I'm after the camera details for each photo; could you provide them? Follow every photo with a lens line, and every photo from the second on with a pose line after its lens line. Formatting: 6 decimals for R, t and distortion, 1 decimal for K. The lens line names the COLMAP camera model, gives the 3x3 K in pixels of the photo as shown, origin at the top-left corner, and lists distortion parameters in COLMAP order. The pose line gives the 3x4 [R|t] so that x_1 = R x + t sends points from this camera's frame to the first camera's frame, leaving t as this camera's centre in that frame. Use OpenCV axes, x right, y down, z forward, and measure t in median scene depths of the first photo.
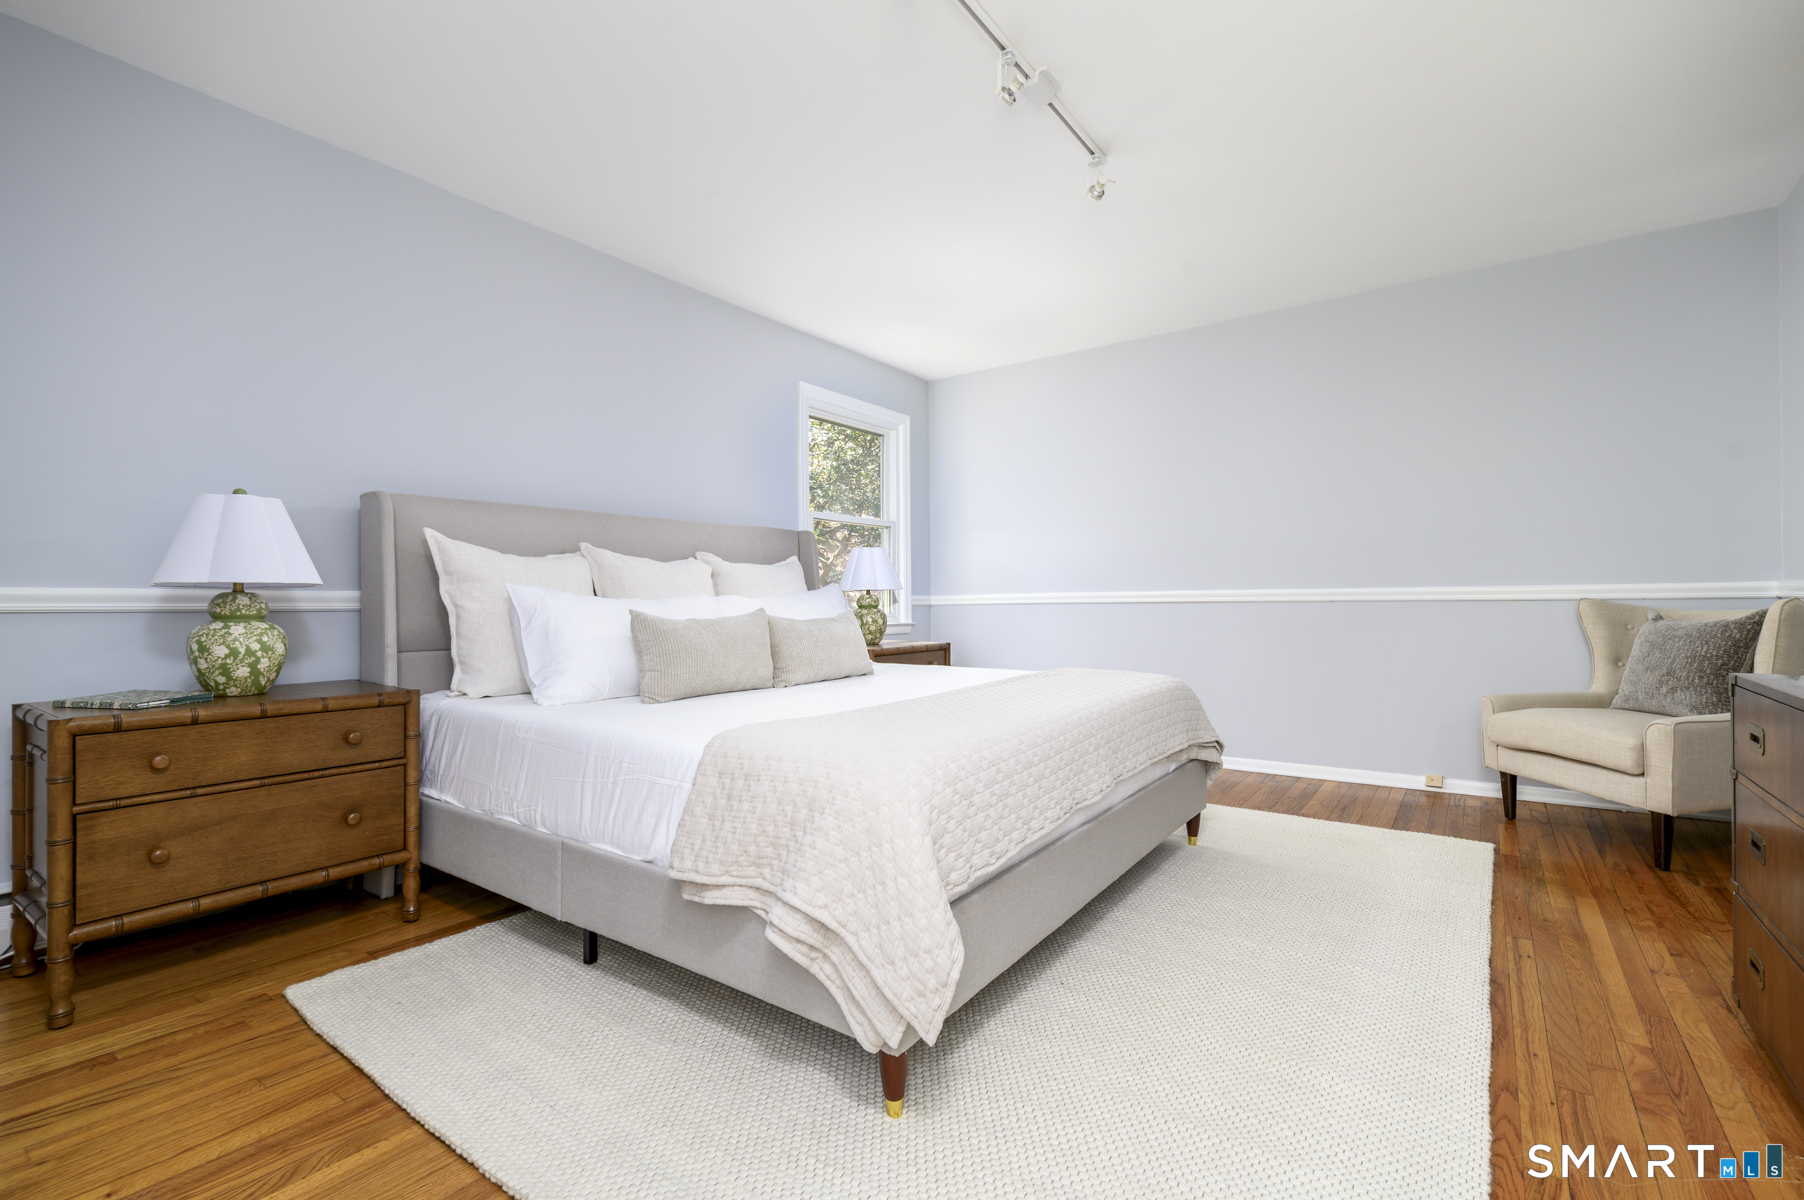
lens RADIAL K [[791.7, 0, 903.8], [0, 791.7, 600.2], [0, 0, 1]] dist [0.003096, 0.000482]
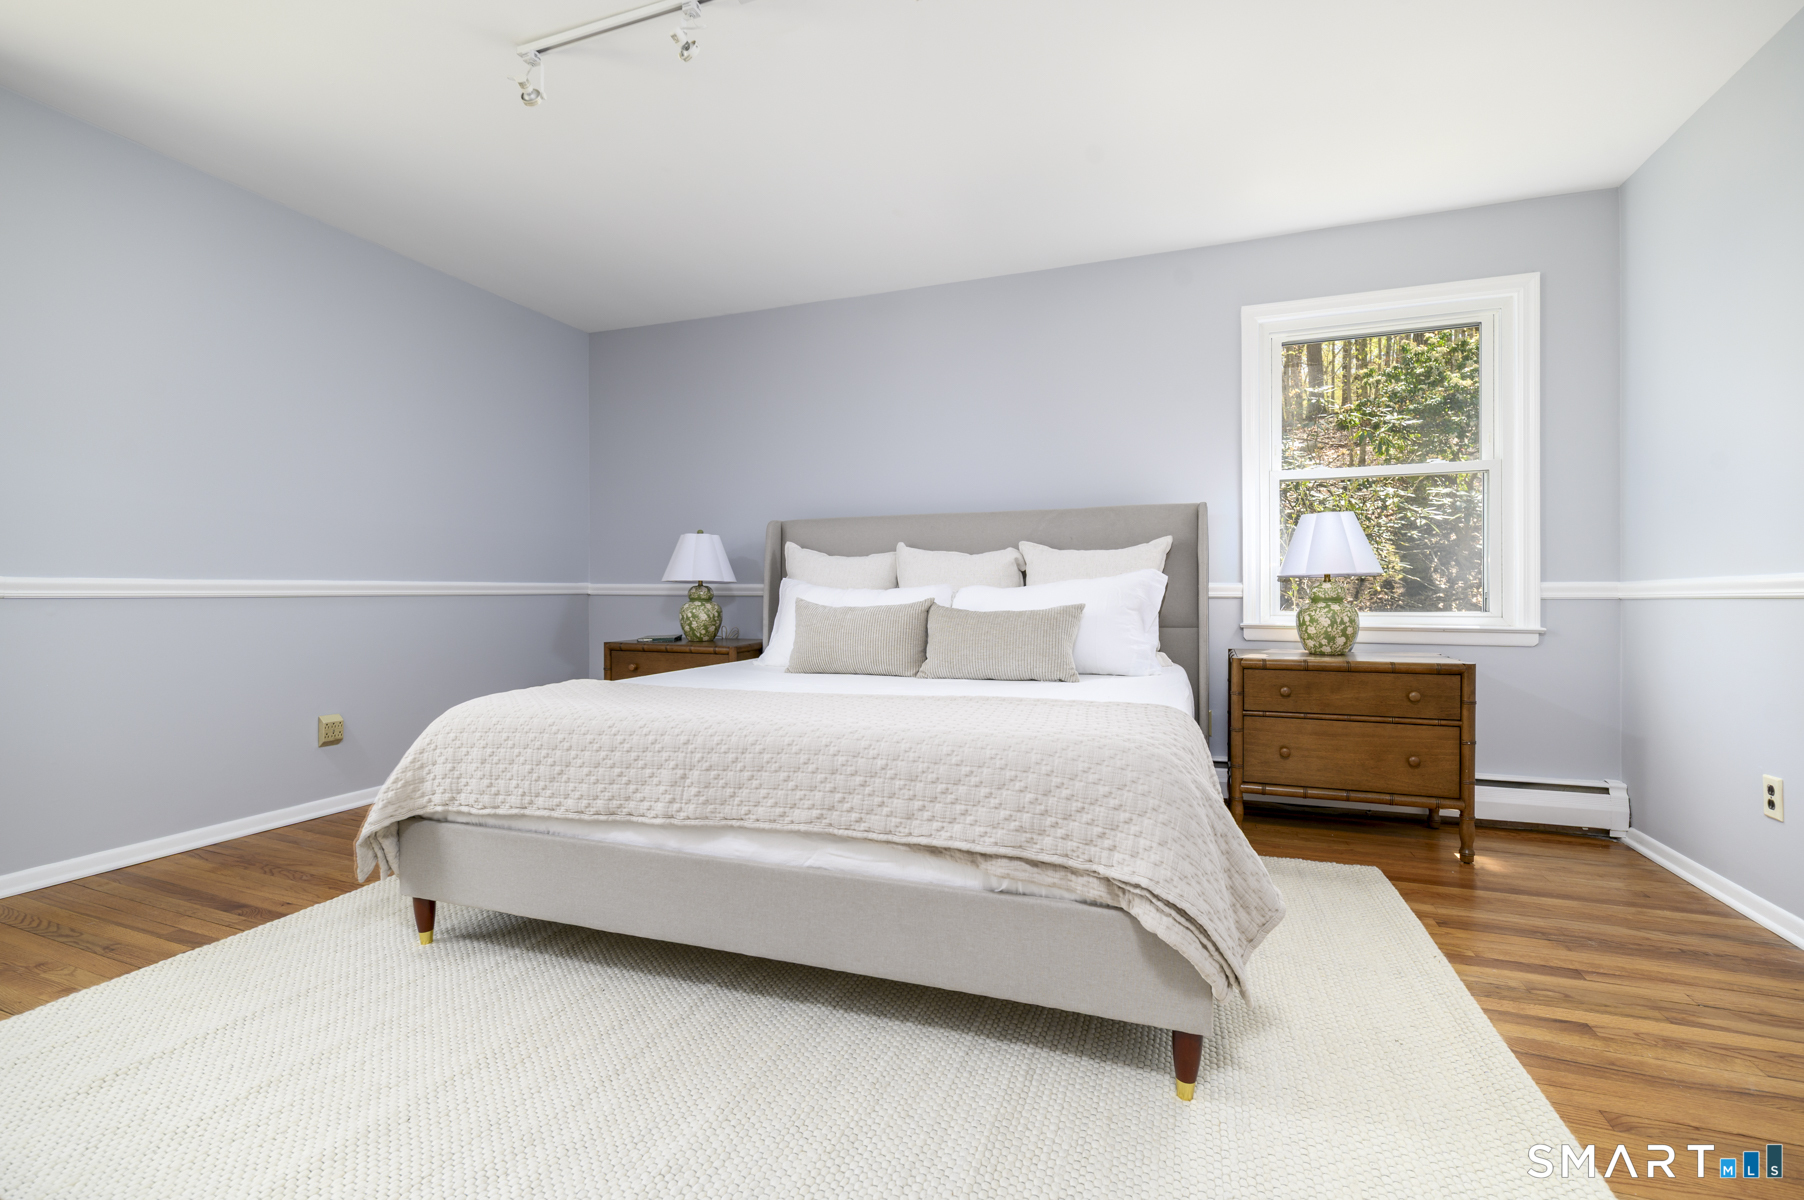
lens RADIAL K [[791.7, 0, 904.7], [0, 791.7, 598.5], [0, 0, 1]] dist [0.003096, 0.000482]
pose [[0.272067, 0.012616, -0.962196, 1.010440], [0.001169, 0.999909, 0.013441, -0.004339], [0.962278, -0.004781, 0.272027, 0.896268]]
